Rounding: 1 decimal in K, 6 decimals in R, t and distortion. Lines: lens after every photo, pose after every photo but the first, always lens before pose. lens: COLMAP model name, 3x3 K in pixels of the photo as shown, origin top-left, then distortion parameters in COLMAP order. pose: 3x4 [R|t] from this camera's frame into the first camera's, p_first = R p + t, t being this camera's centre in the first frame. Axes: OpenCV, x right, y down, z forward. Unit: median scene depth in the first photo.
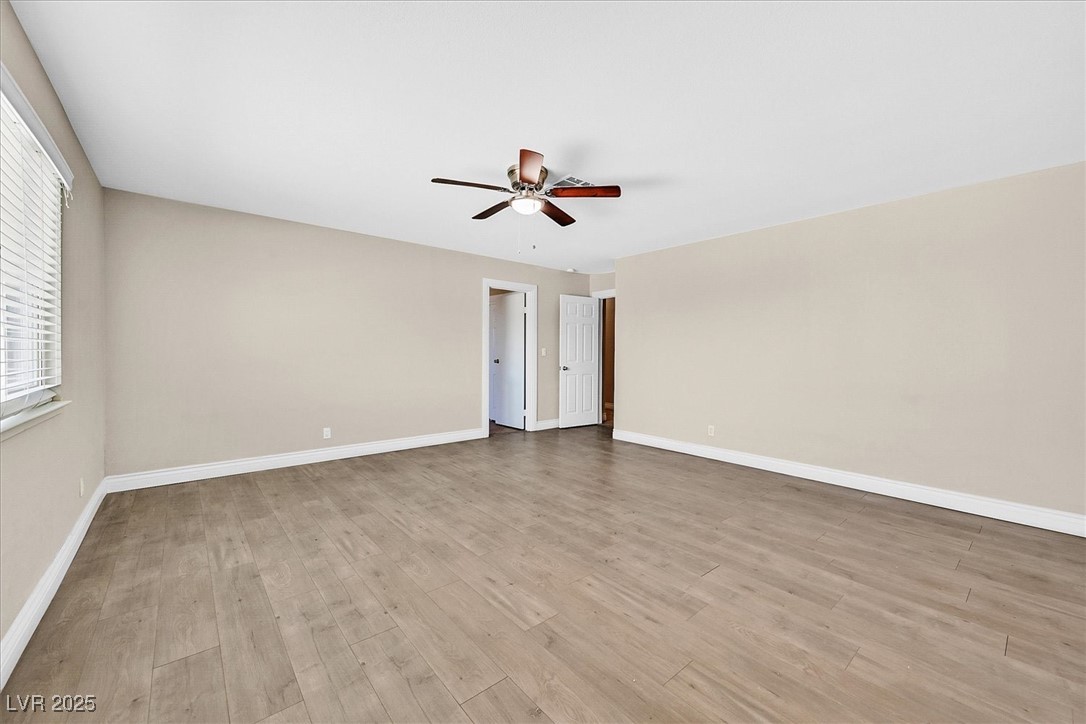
lens RADIAL K [[448.4, 0, 546.3], [0, 448.4, 356.4], [0, 0, 1]] dist [0.000656, 0.000324]
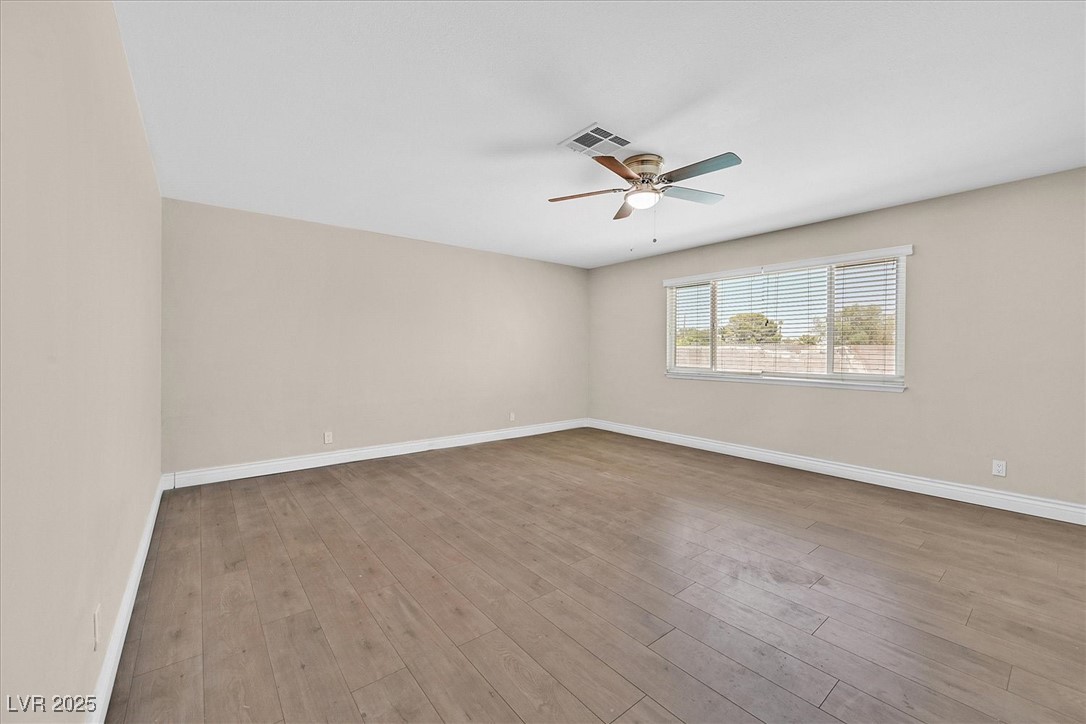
lens RADIAL K [[448.4, 0, 546.3], [0, 448.4, 356.4], [0, 0, 1]] dist [0.000656, 0.000324]
pose [[-0.999578, -0.012734, 0.026091, 0.155338], [-0.012247, 0.999749, 0.018736, -0.017255], [-0.026323, 0.018409, -0.999484, 2.283190]]
